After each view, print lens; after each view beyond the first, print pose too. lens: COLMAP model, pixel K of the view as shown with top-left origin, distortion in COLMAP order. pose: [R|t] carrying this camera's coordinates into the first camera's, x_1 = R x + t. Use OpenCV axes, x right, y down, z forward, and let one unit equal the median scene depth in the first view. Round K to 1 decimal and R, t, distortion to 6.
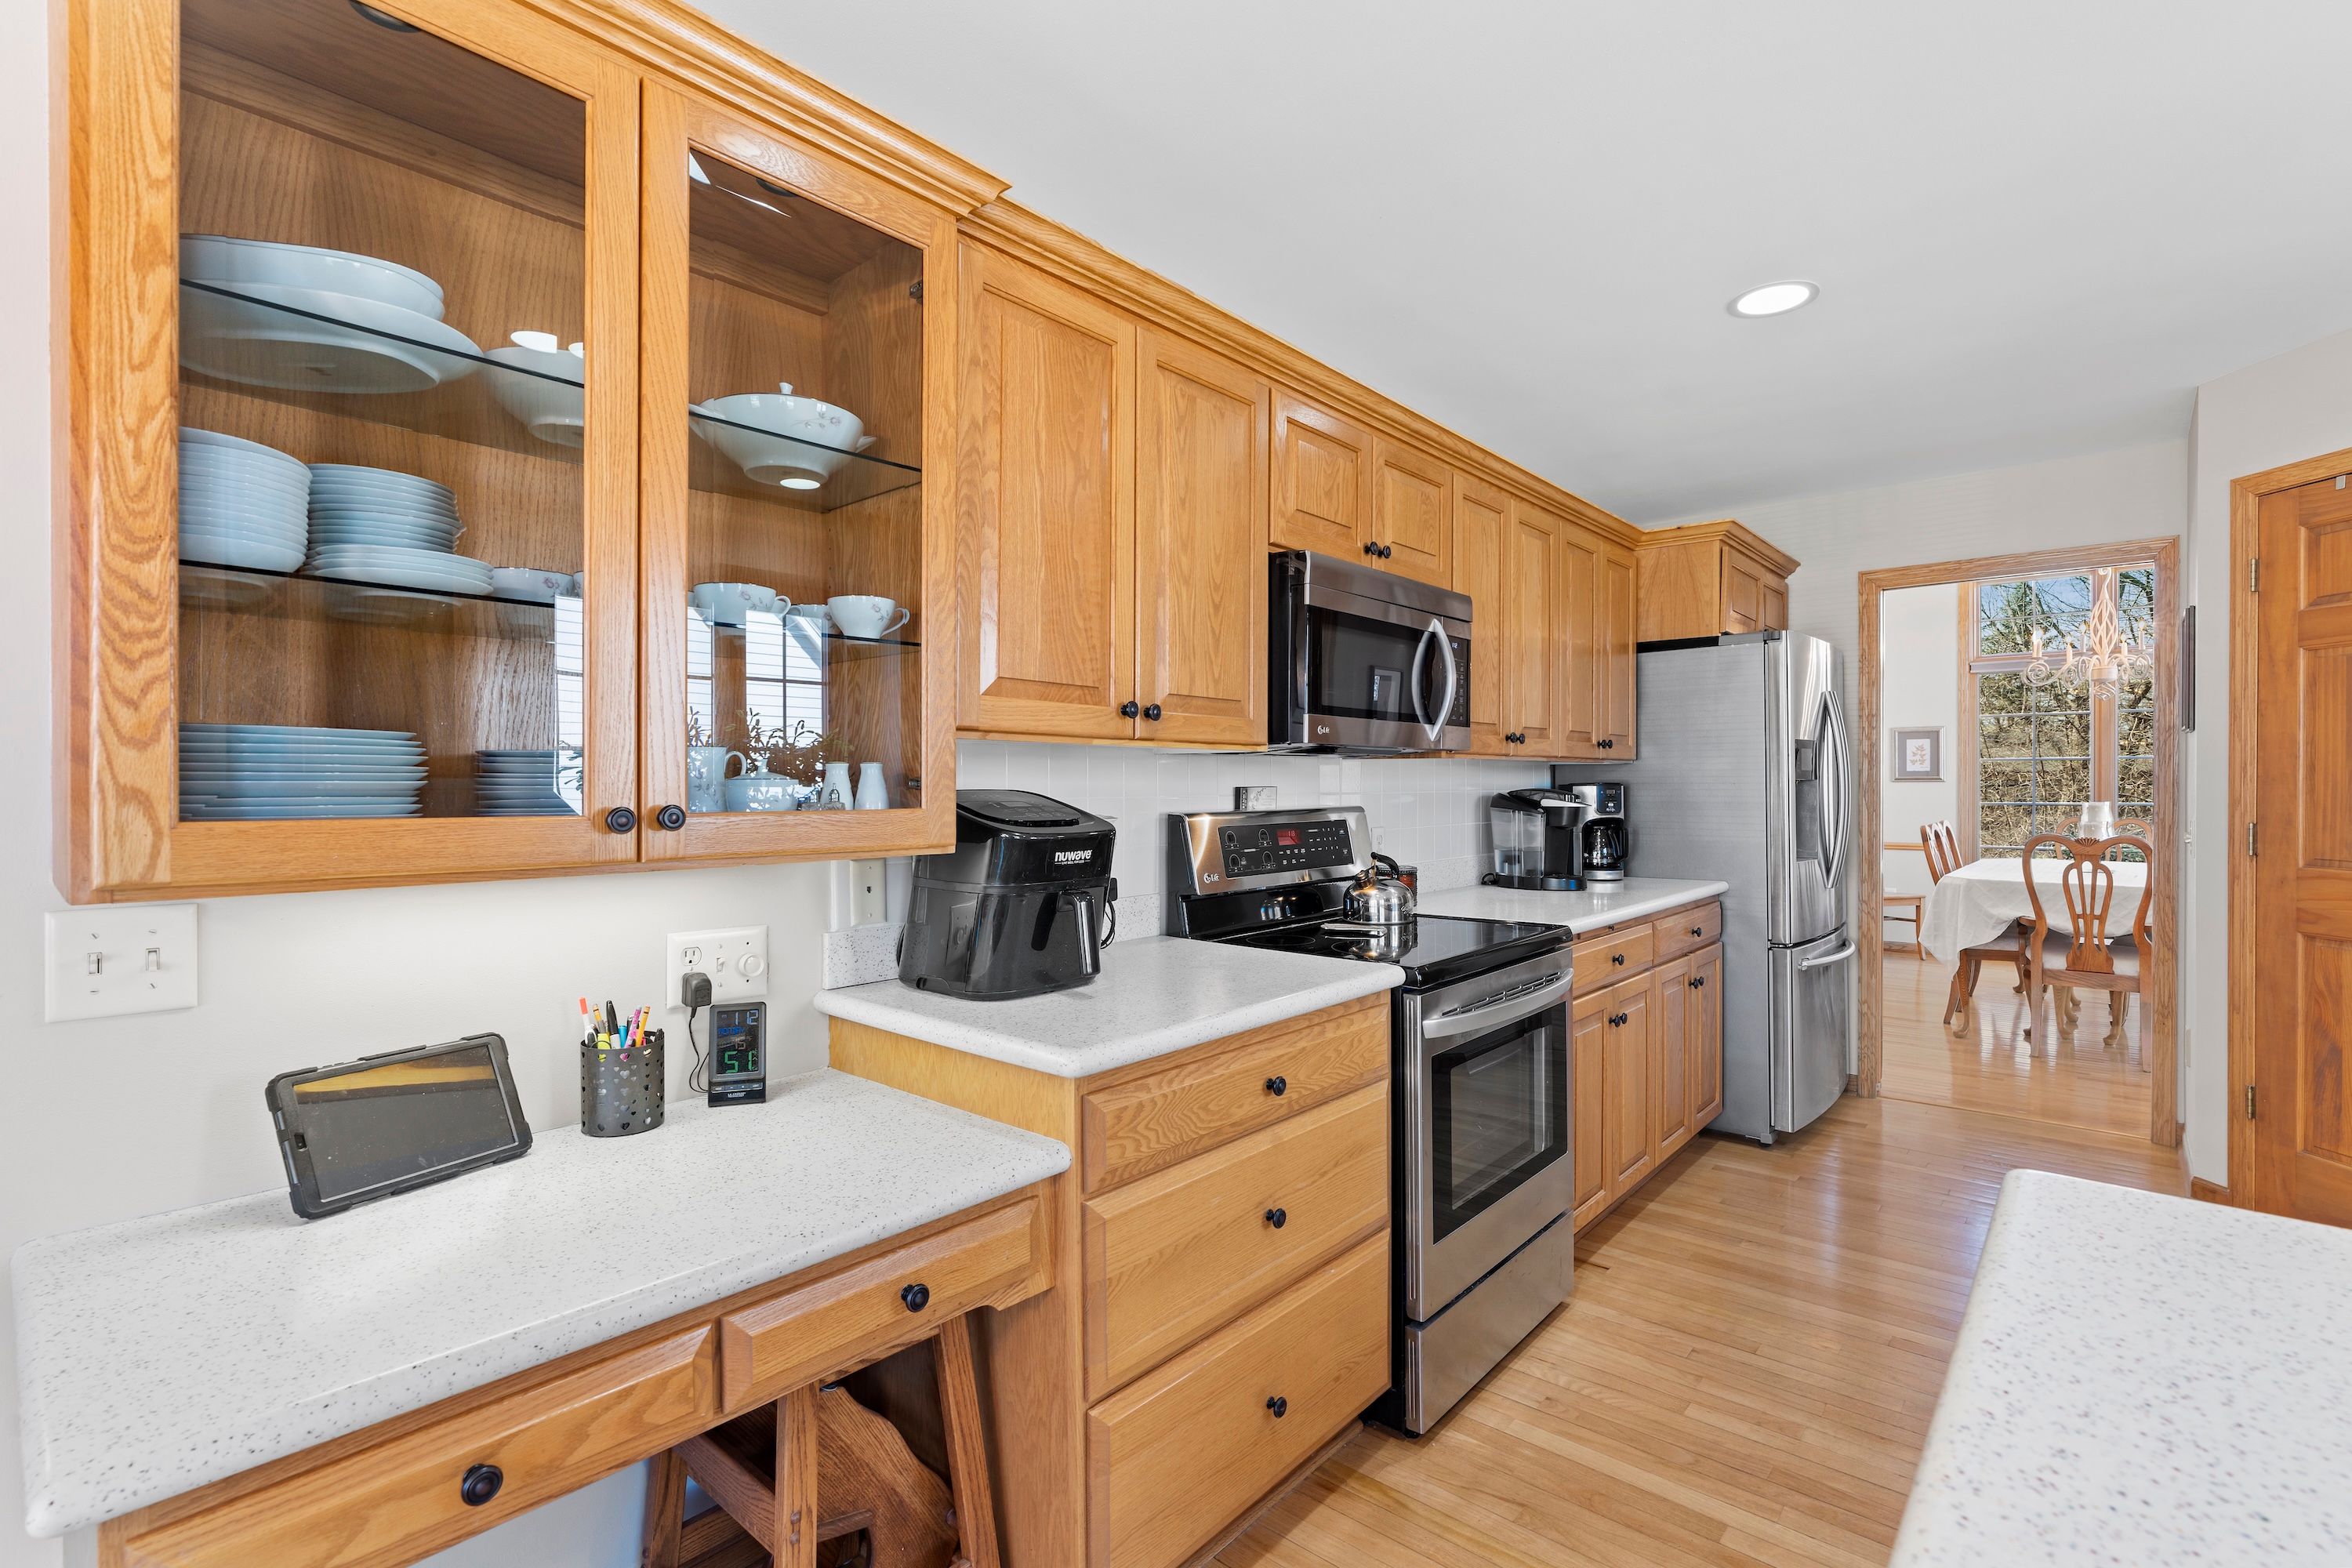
lens RADIAL K [[1071.5, 0, 1179.2], [0, 1071.5, 789.5], [0, 0, 1]] dist [-0.009511, 0.002822]
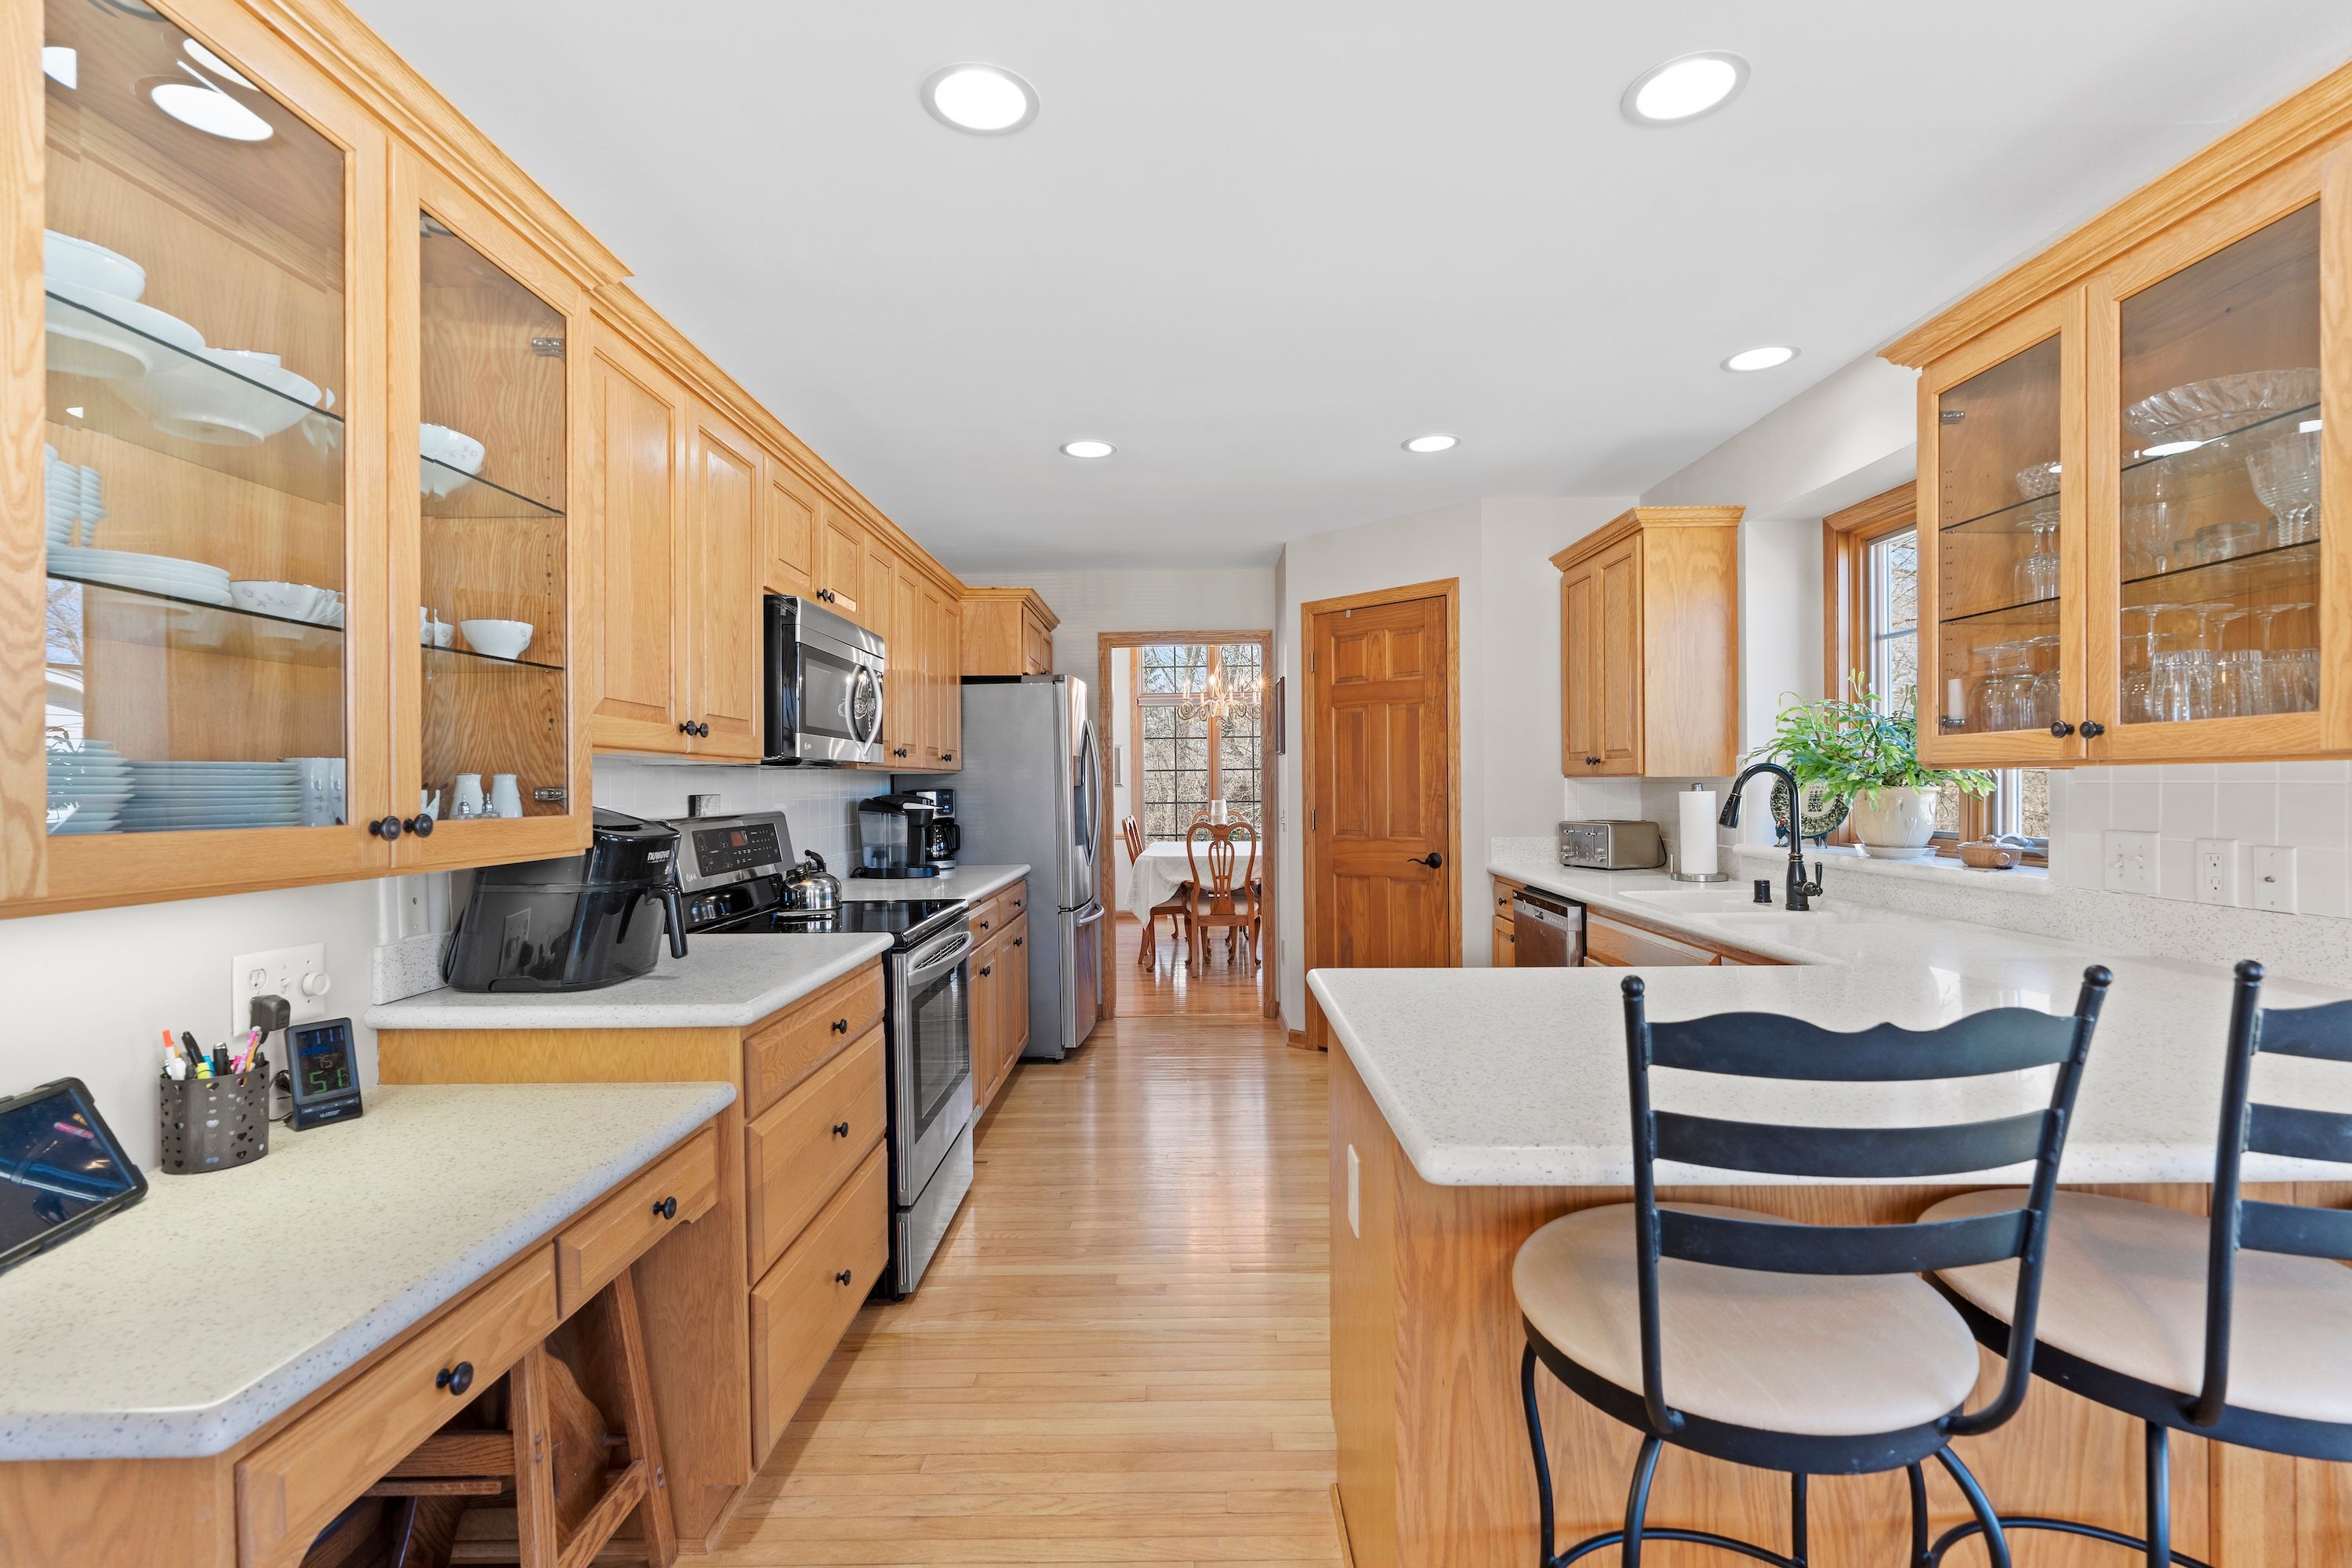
lens RADIAL K [[1071.5, 0, 1187.3], [0, 1071.5, 791.3], [0, 0, 1]] dist [-0.009511, 0.002822]
pose [[0.752061, -0.009129, 0.659031, -0.400574], [0.013090, 0.999914, -0.001088, 0.002007], [-0.658964, 0.009445, 0.752115, -0.217531]]
